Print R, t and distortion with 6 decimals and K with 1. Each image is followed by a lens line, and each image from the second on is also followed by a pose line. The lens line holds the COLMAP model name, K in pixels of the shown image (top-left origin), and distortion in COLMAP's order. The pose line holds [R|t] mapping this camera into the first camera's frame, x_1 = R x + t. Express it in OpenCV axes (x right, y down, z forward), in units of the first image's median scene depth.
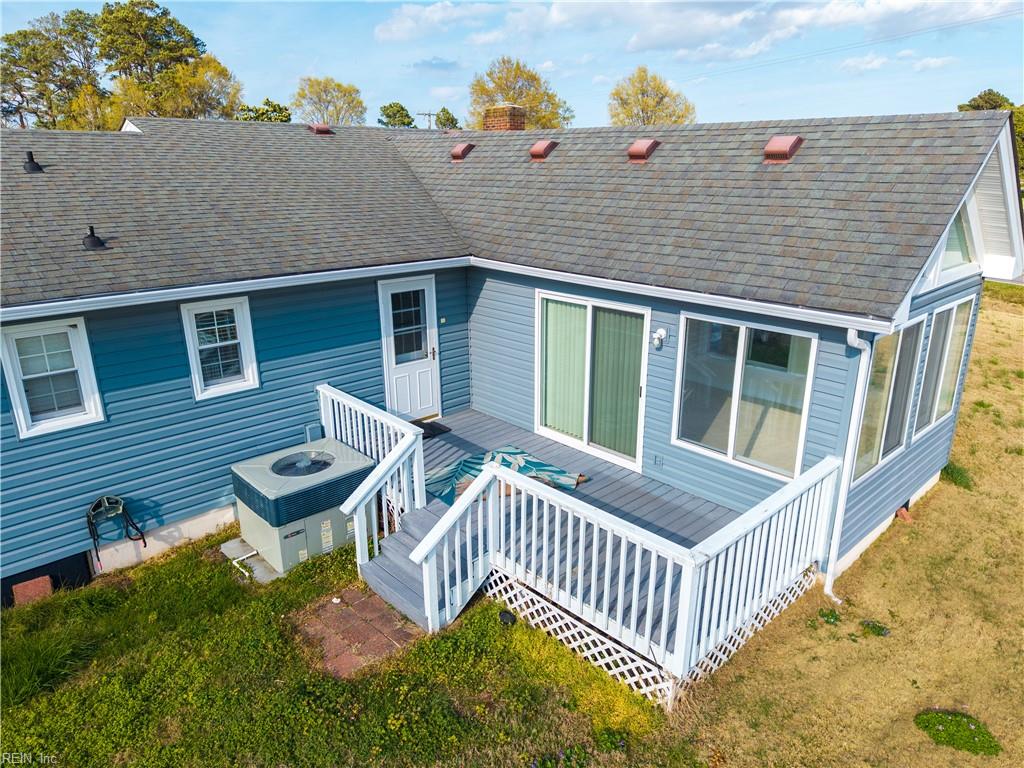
lens RADIAL K [[685.0, 0, 512.0], [0, 685.0, 384.0], [0, 0, 1]] dist [0.068310, -0.051999]
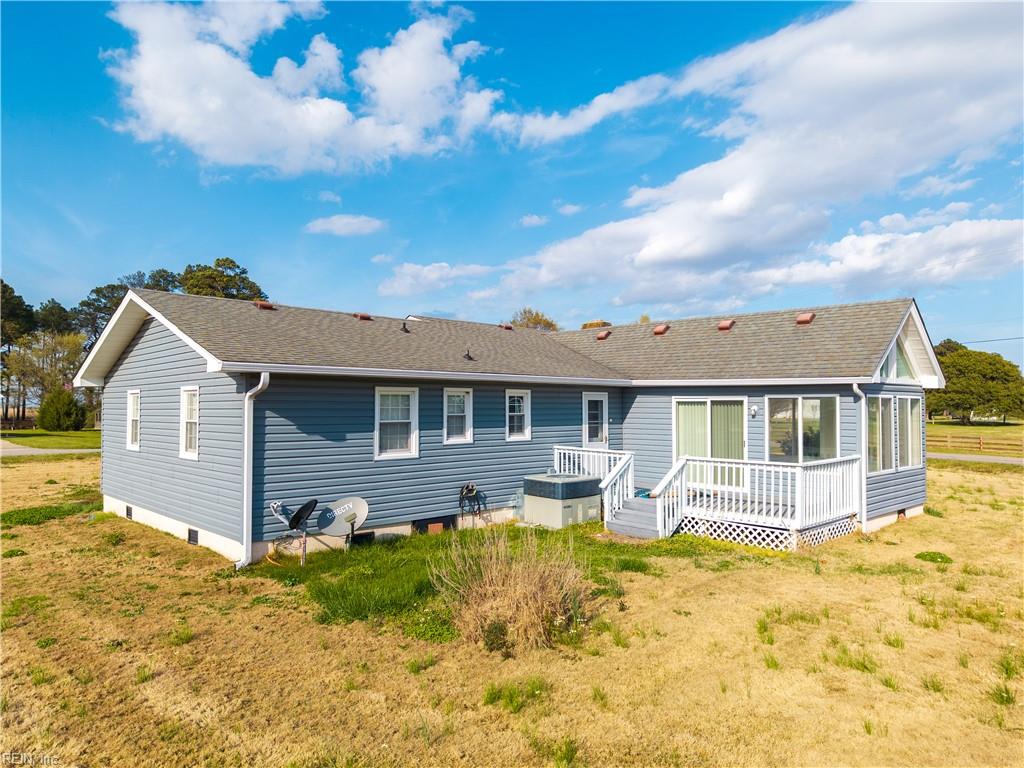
lens RADIAL K [[682.5, 0, 512.0], [0, 682.5, 384.0], [0, 0, 1]] dist [0.035409, -0.051763]
pose [[0.999961, 0.008695, -0.001506, -0.444201], [-0.008711, 0.945317, -0.326037, 0.480627], [-0.001411, 0.326038, 0.945356, -0.788964]]
